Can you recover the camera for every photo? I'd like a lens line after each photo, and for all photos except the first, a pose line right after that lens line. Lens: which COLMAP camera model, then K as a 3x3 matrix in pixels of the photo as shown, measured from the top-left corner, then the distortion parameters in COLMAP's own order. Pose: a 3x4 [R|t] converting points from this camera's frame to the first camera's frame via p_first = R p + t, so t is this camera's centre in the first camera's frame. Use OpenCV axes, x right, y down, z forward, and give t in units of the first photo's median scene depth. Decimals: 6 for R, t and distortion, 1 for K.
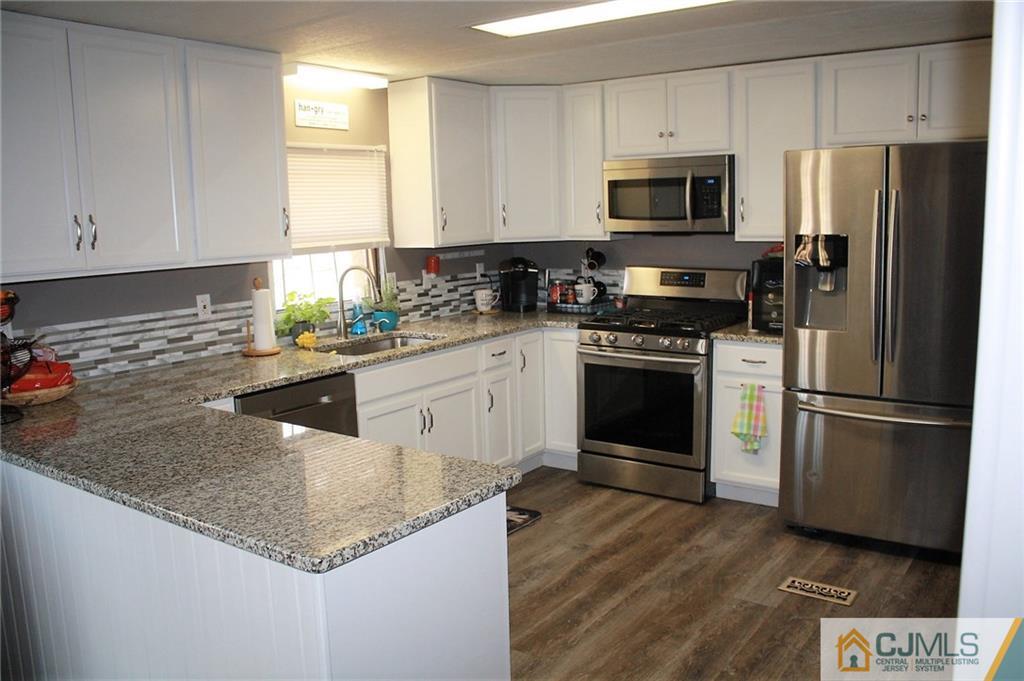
lens RADIAL K [[854.9, 0, 511.0], [0, 854.9, 339.7], [0, 0, 1]] dist [-0.133972, 0.023282]
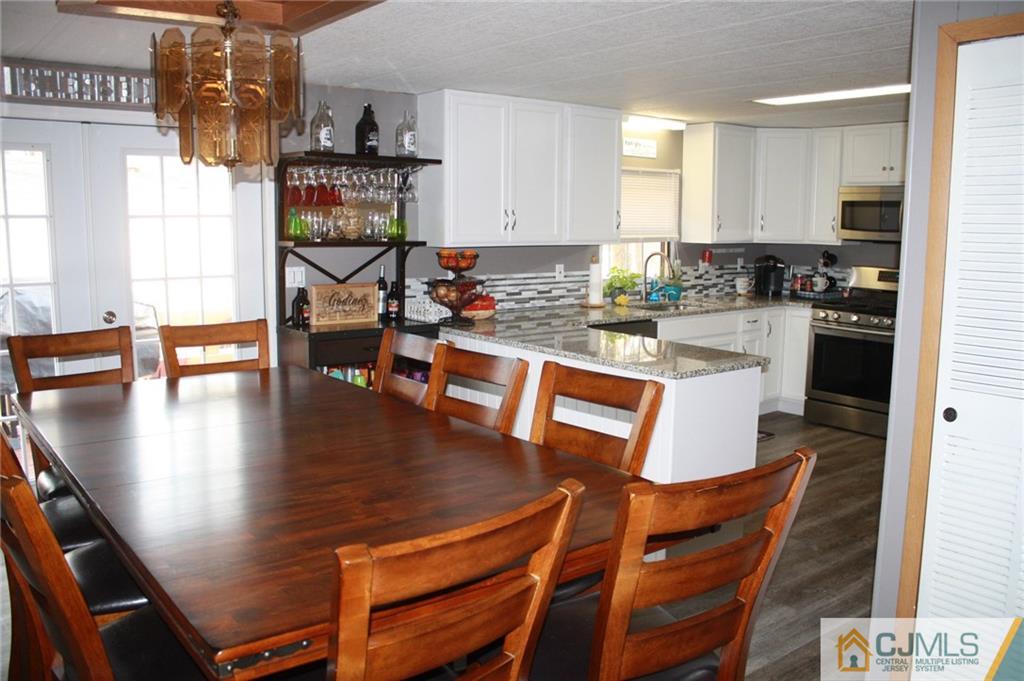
lens RADIAL K [[854.9, 0, 511.8], [0, 854.9, 338.7], [0, 0, 1]] dist [-0.133972, 0.023282]
pose [[0.960245, 0.073325, -0.269355, -0.017090], [-0.074767, 0.997189, 0.004917, 0.066378], [0.268958, 0.015418, 0.963028, -0.433195]]
